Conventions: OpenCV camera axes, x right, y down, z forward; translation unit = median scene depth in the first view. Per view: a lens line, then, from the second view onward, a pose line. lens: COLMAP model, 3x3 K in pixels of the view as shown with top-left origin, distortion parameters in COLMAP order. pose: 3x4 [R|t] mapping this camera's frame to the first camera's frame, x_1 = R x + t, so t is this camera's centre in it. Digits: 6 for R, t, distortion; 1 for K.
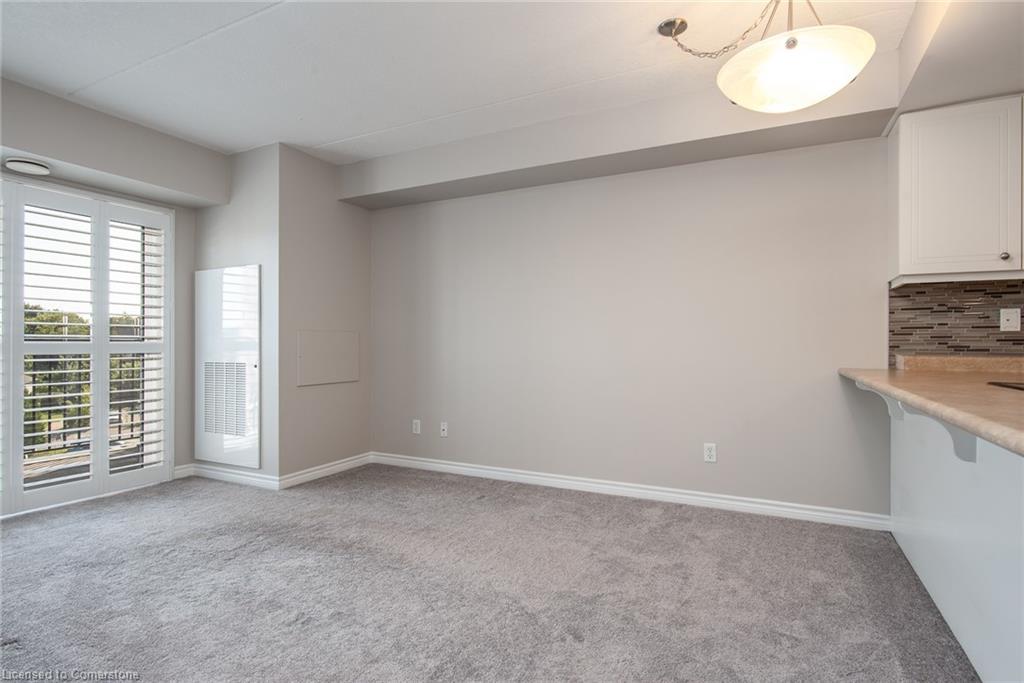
lens RADIAL K [[524.6, 0, 510.2], [0, 524.6, 342.8], [0, 0, 1]] dist [-0.001987, -0.000650]
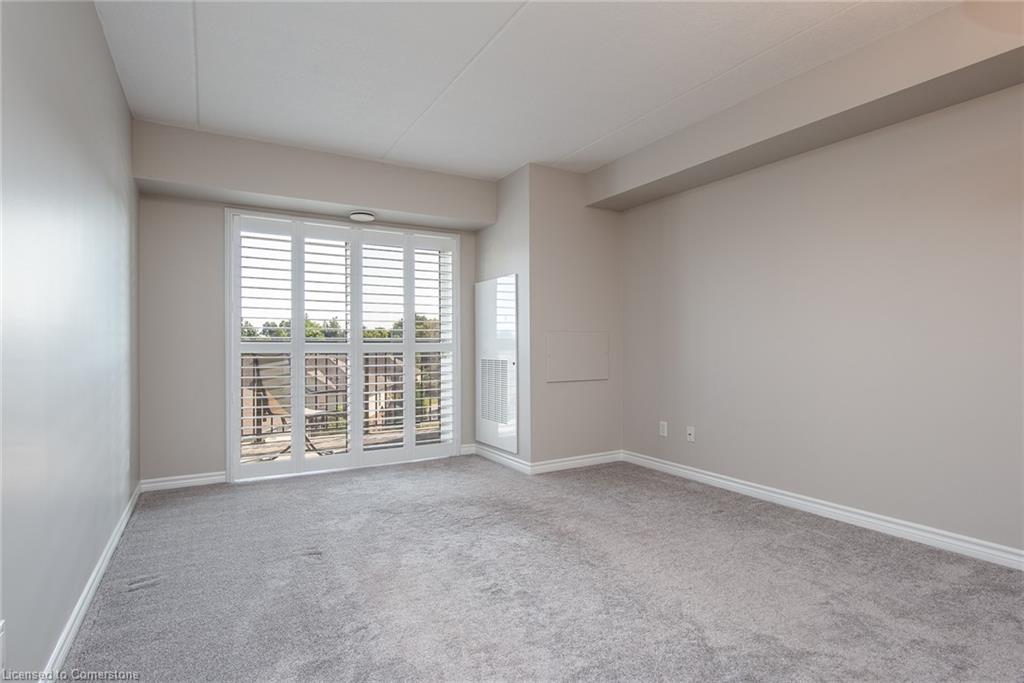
lens RADIAL K [[524.6, 0, 510.2], [0, 524.6, 342.8], [0, 0, 1]] dist [-0.001987, -0.000650]
pose [[0.839187, -0.005680, -0.543813, 0.167818], [0.006783, 0.999977, 0.000023, -0.000591], [0.543800, -0.003708, 0.839207, 0.051840]]
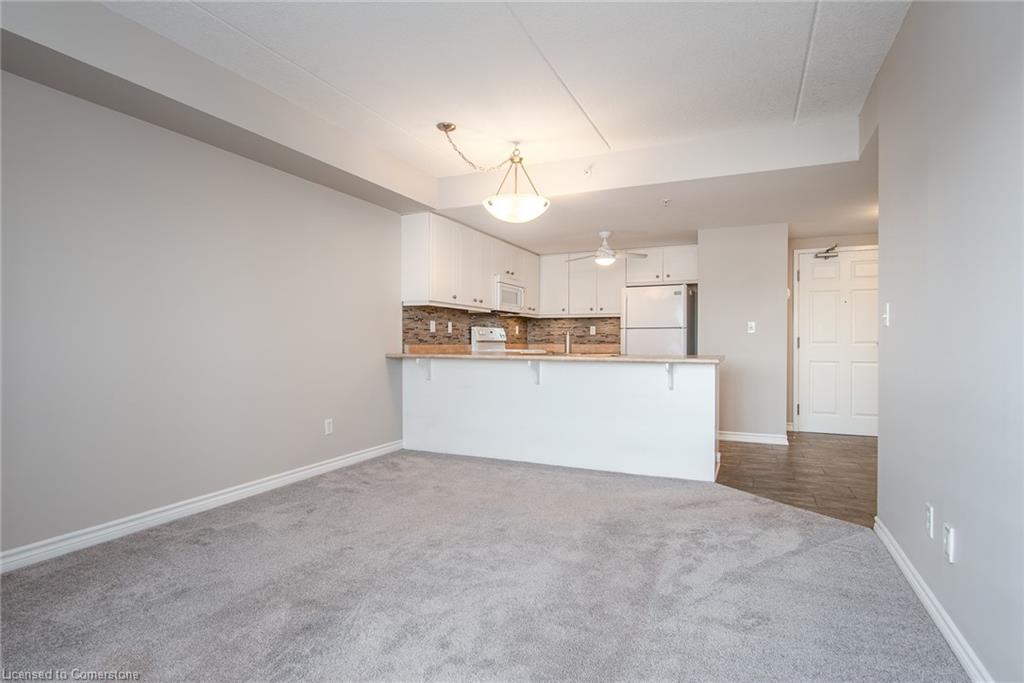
lens RADIAL K [[524.6, 0, 510.2], [0, 524.6, 342.8], [0, 0, 1]] dist [-0.001987, -0.000650]
pose [[-0.038213, -0.009814, 0.999221, -0.988264], [-0.006749, 0.999931, 0.009563, -0.001938], [-0.999247, -0.006378, -0.038277, 0.716255]]
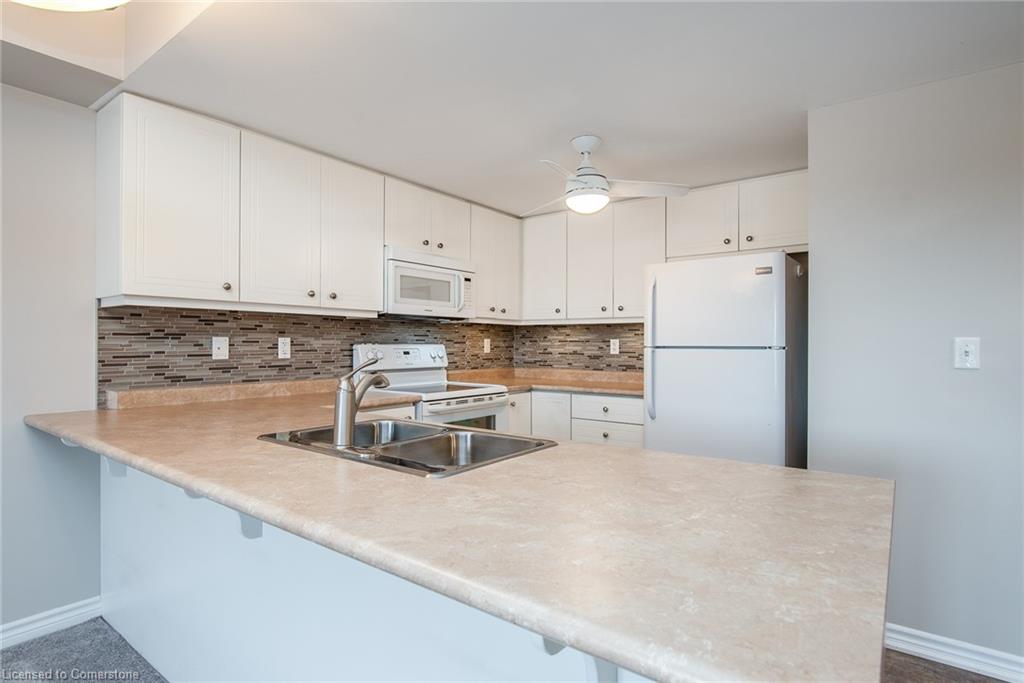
lens RADIAL K [[524.6, 0, 510.2], [0, 524.6, 342.8], [0, 0, 1]] dist [-0.001987, -0.000650]
pose [[0.175048, -0.005264, 0.984546, 0.060287], [-0.004428, 0.999971, 0.006133, -0.057503], [-0.984550, -0.005433, 0.175020, 0.256539]]
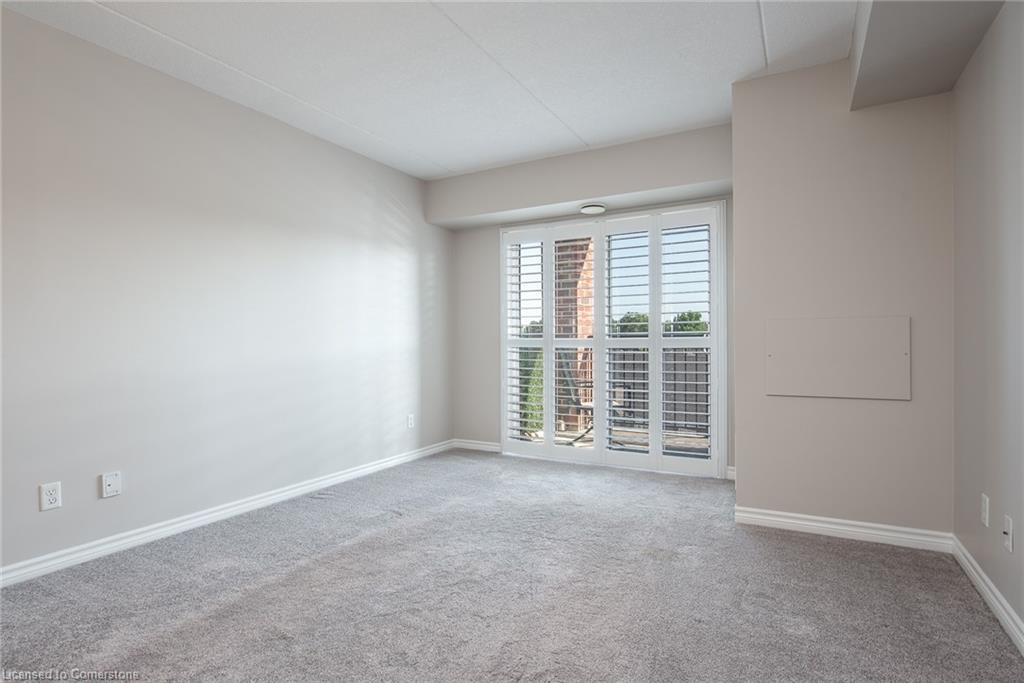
lens RADIAL K [[524.6, 0, 510.2], [0, 524.6, 342.8], [0, 0, 1]] dist [-0.001987, -0.000650]
pose [[-0.042687, 0.001685, -0.999087, 0.470278], [0.013006, 0.999915, 0.001131, 0.005198], [0.999004, -0.012946, -0.042705, 0.891604]]
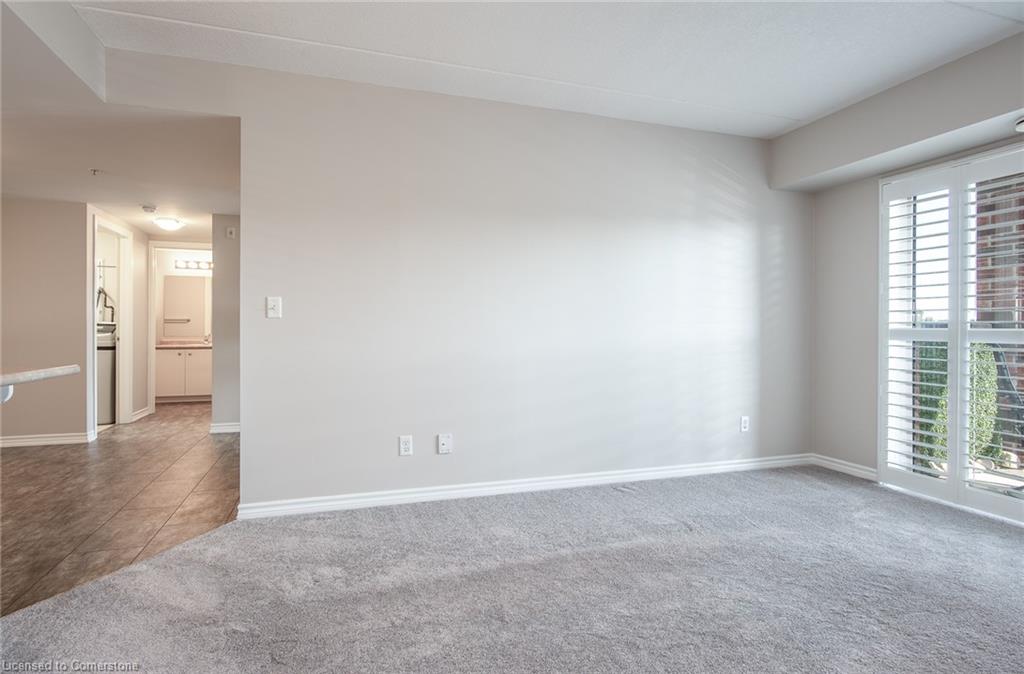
lens RADIAL K [[529.2, 0, 500.4], [0, 529.2, 331.4], [0, 0, 1]] dist [-0.000091, -0.001236]
pose [[-0.710206, -0.003545, -0.703985, 0.315469], [0.000425, 0.999985, -0.005464, 0.007182], [0.703994, -0.004180, -0.710194, 1.046179]]
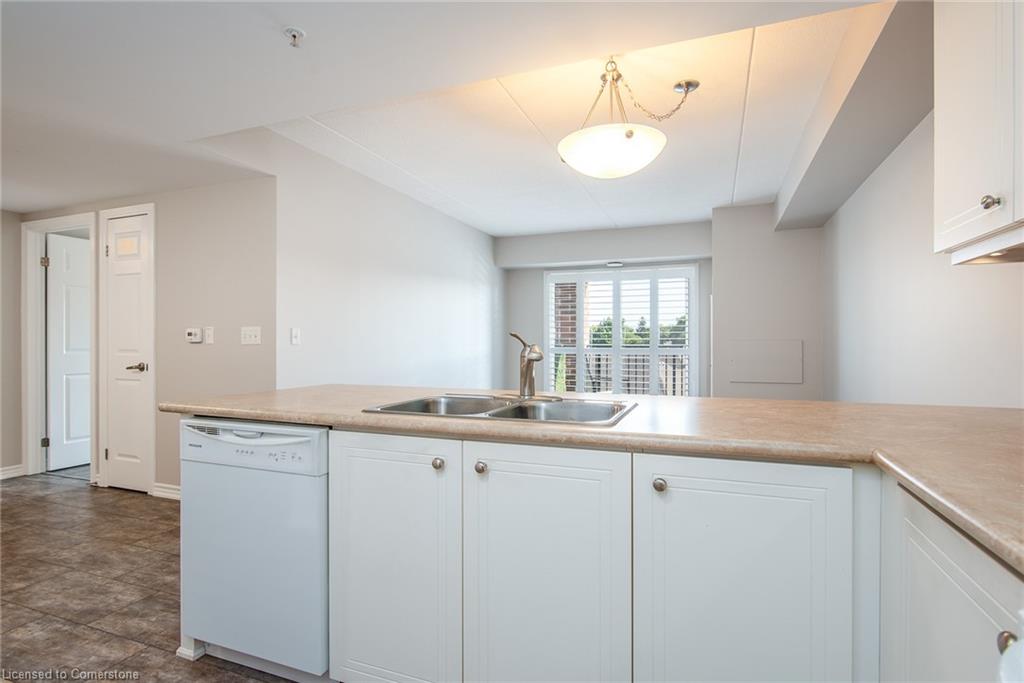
lens RADIAL K [[524.6, 0, 510.2], [0, 524.6, 342.8], [0, 0, 1]] dist [-0.001987, -0.000650]
pose [[0.100572, -0.002370, -0.994927, 1.172297], [0.003863, 0.999991, -0.001992, -0.023180], [0.994922, -0.003643, 0.100580, 0.402289]]
